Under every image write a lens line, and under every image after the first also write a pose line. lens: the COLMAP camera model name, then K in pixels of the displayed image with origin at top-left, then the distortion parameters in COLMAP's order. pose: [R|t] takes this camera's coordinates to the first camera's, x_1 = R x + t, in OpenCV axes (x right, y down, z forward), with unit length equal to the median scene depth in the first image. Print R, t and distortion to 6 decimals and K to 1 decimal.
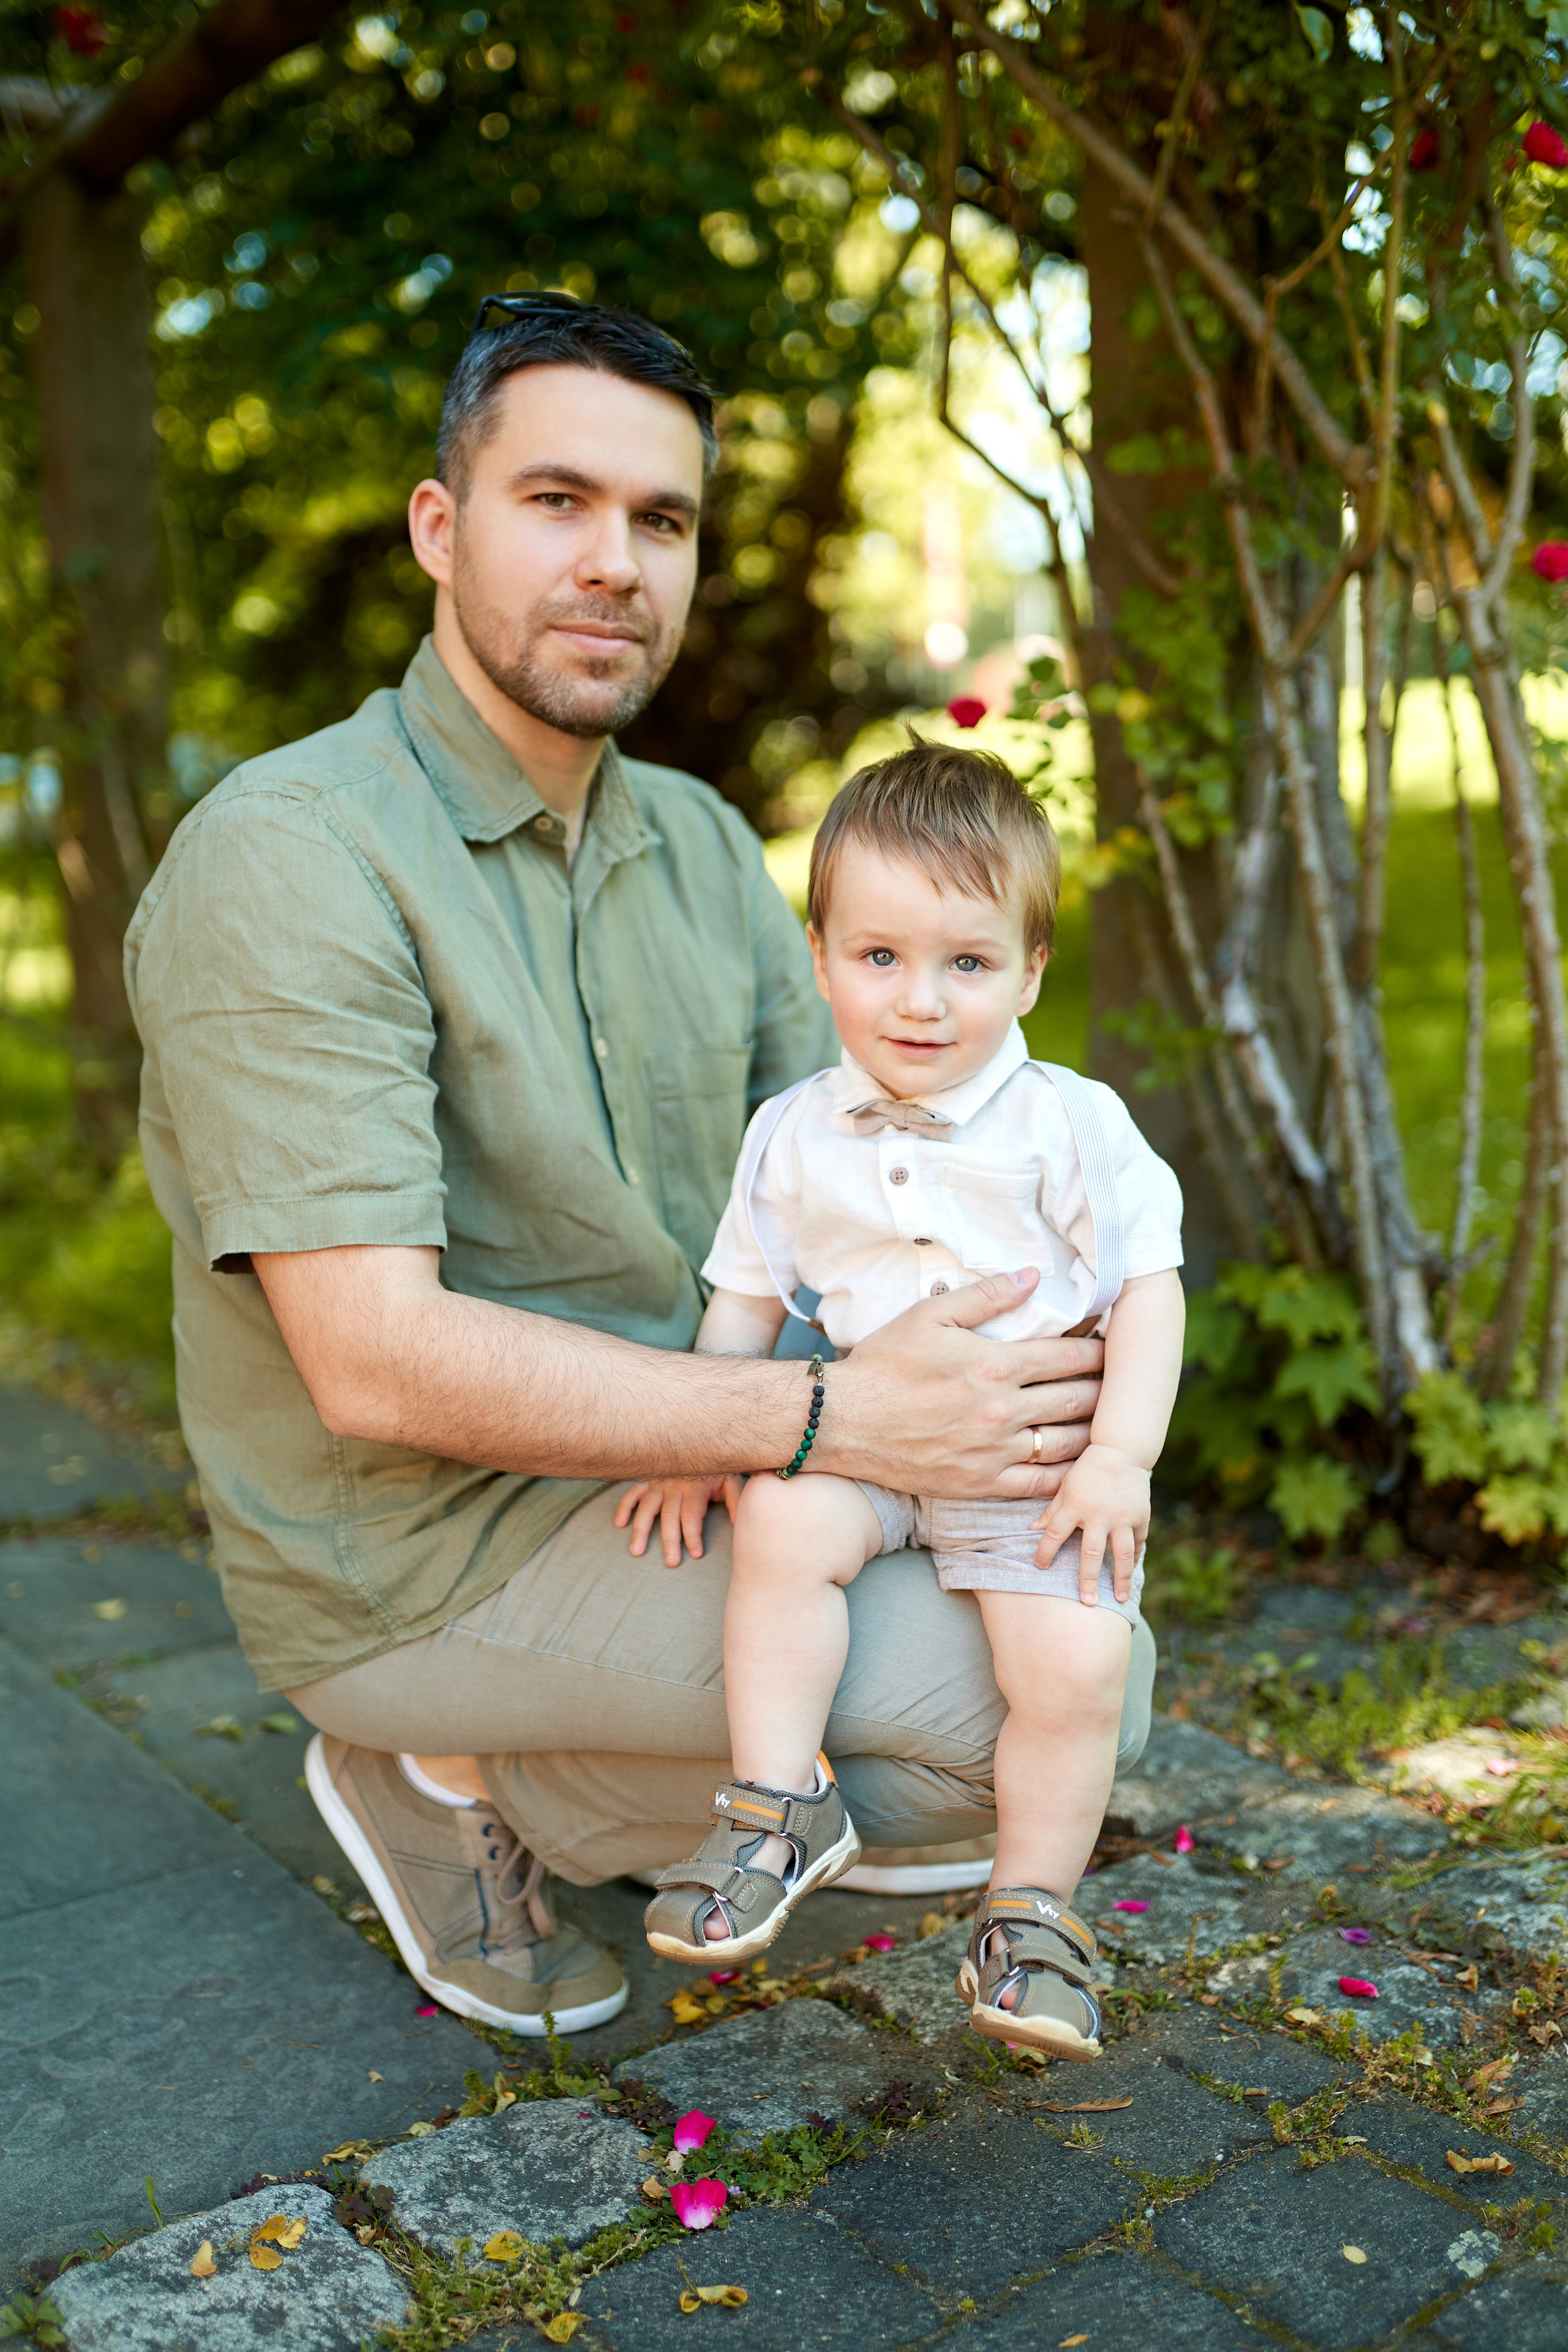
lens RADIAL K [[2353.7, 0, 799.8], [0, 2353.7, 1171.3], [0, 0, 1]] dist [-0.017820, 0.000000]
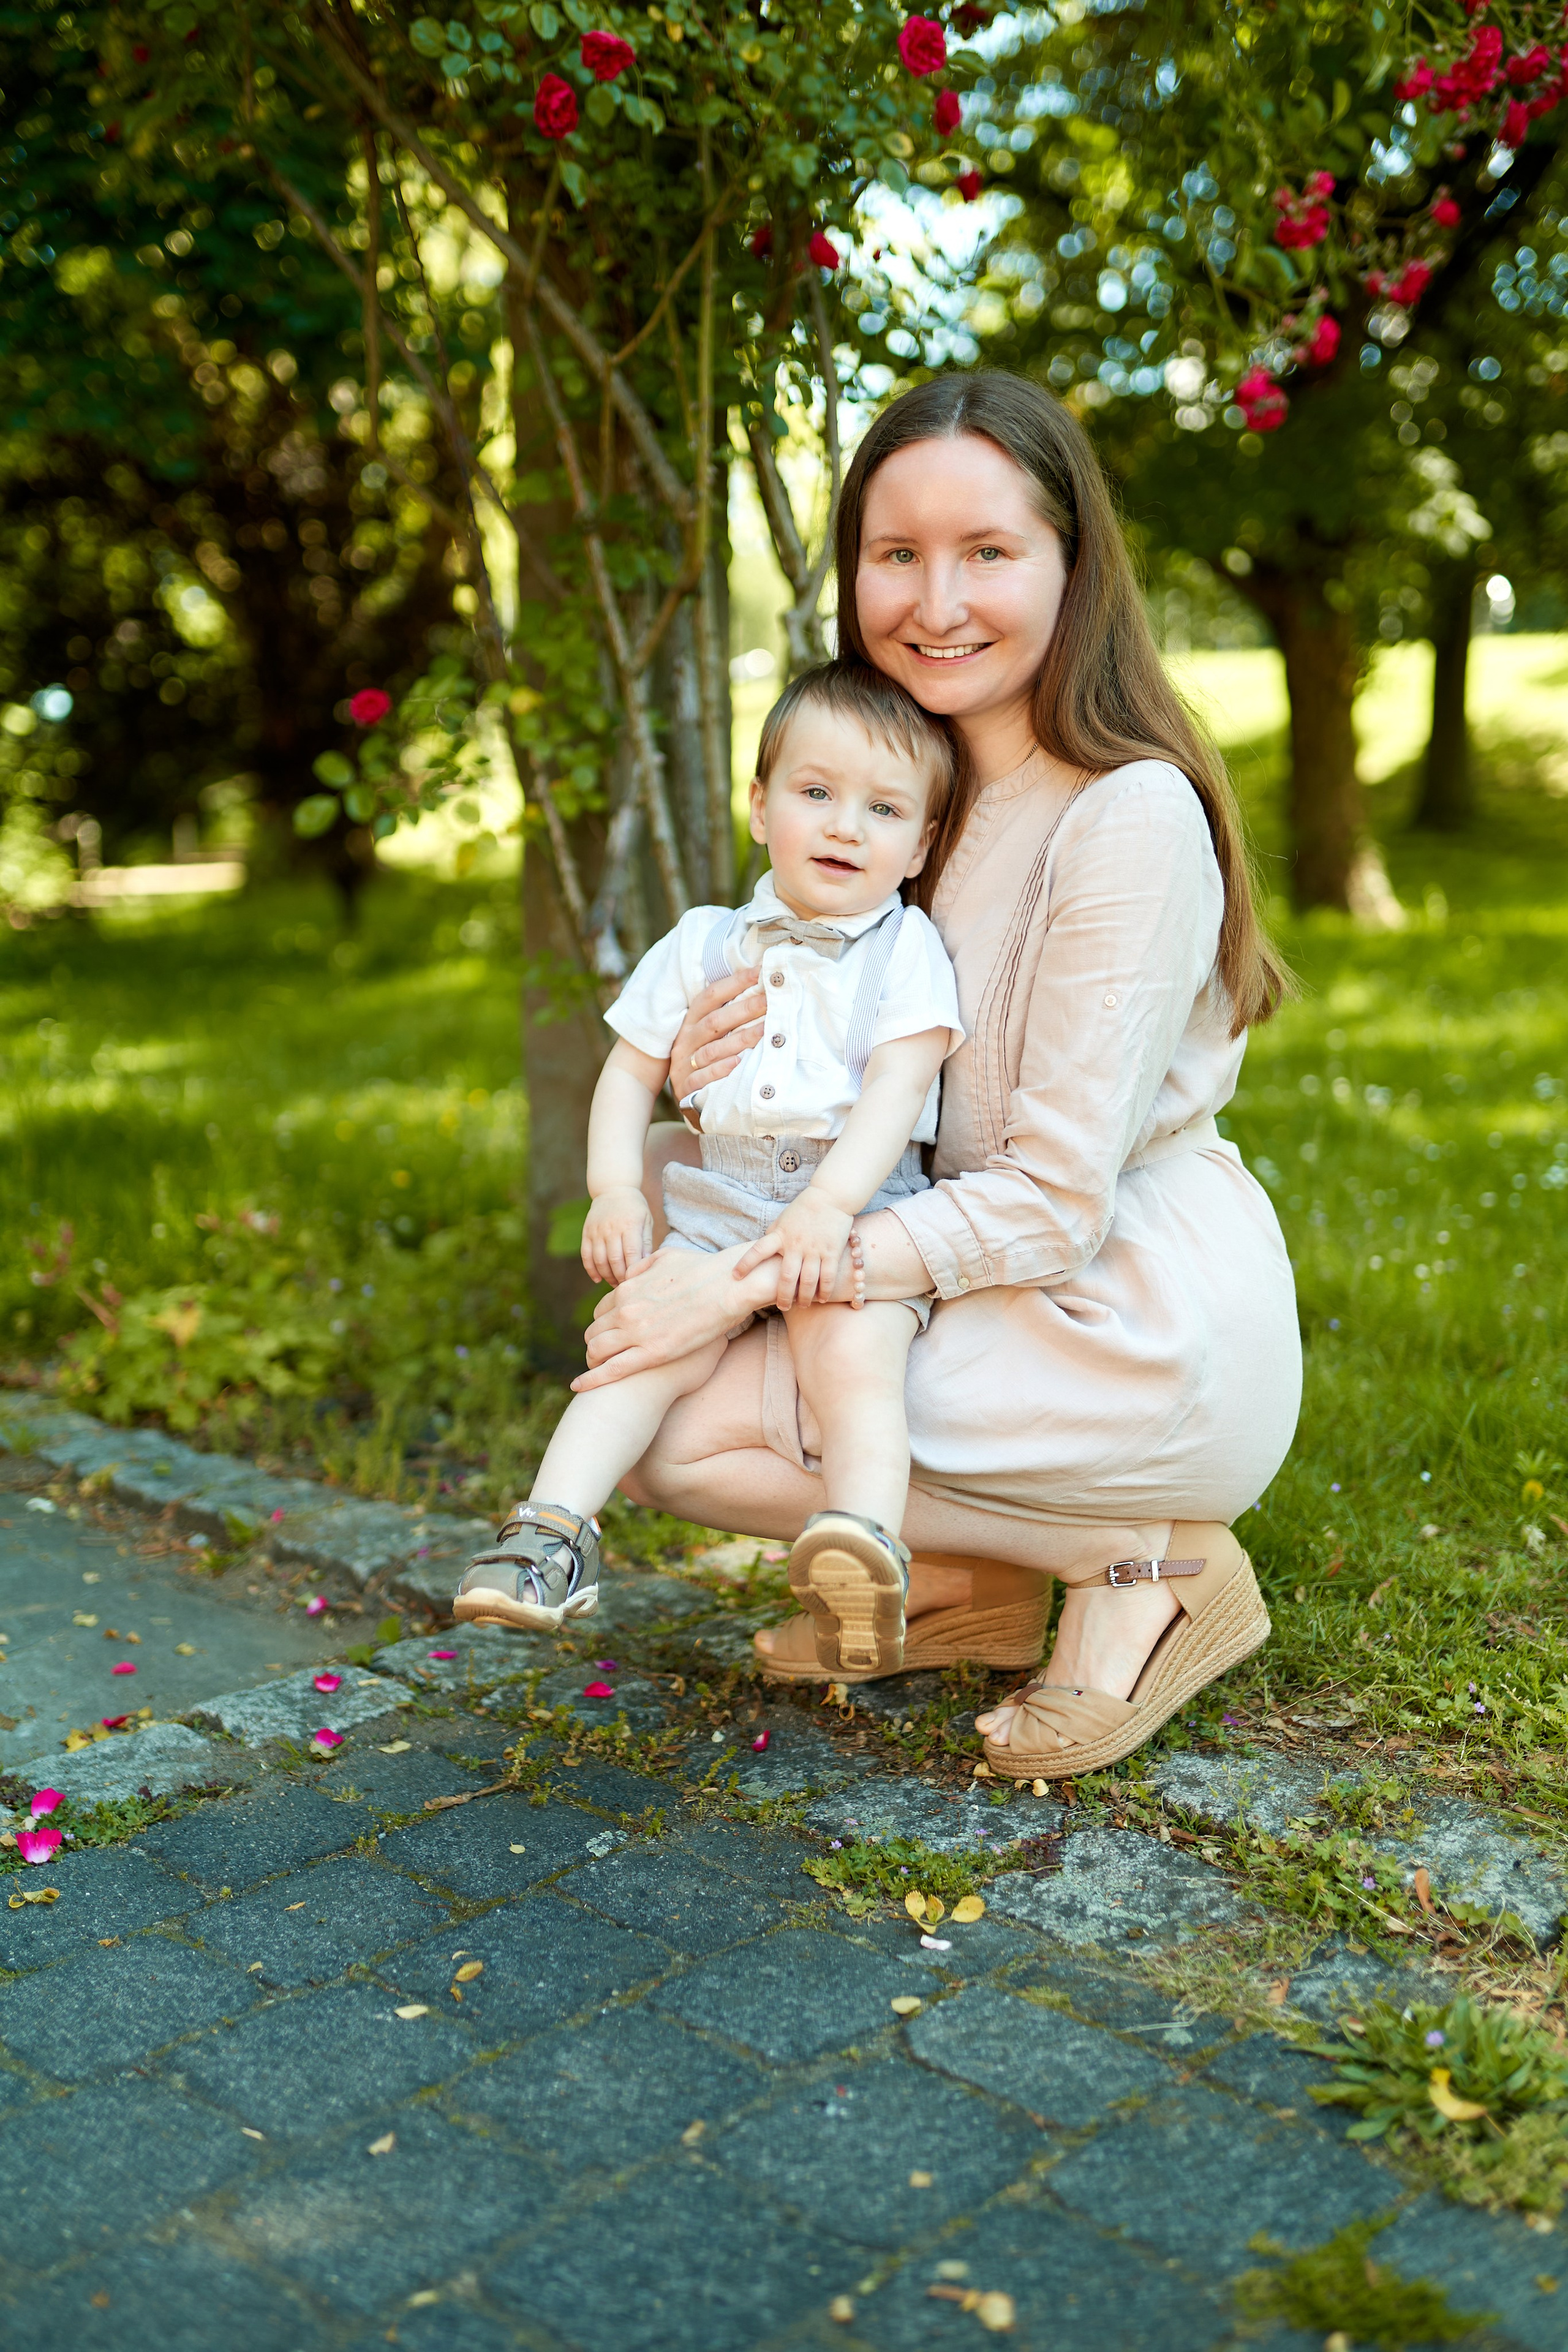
lens RADIAL K [[2353.7, 0, 769.8], [0, 2353.7, 1192.4], [0, 0, 1]] dist [-0.017820, 0.000000]
pose [[0.991758, -0.005339, 0.128015, 0.161790], [0.003244, 0.999857, 0.016567, 0.045311], [-0.128086, -0.016015, 0.991634, -0.286407]]
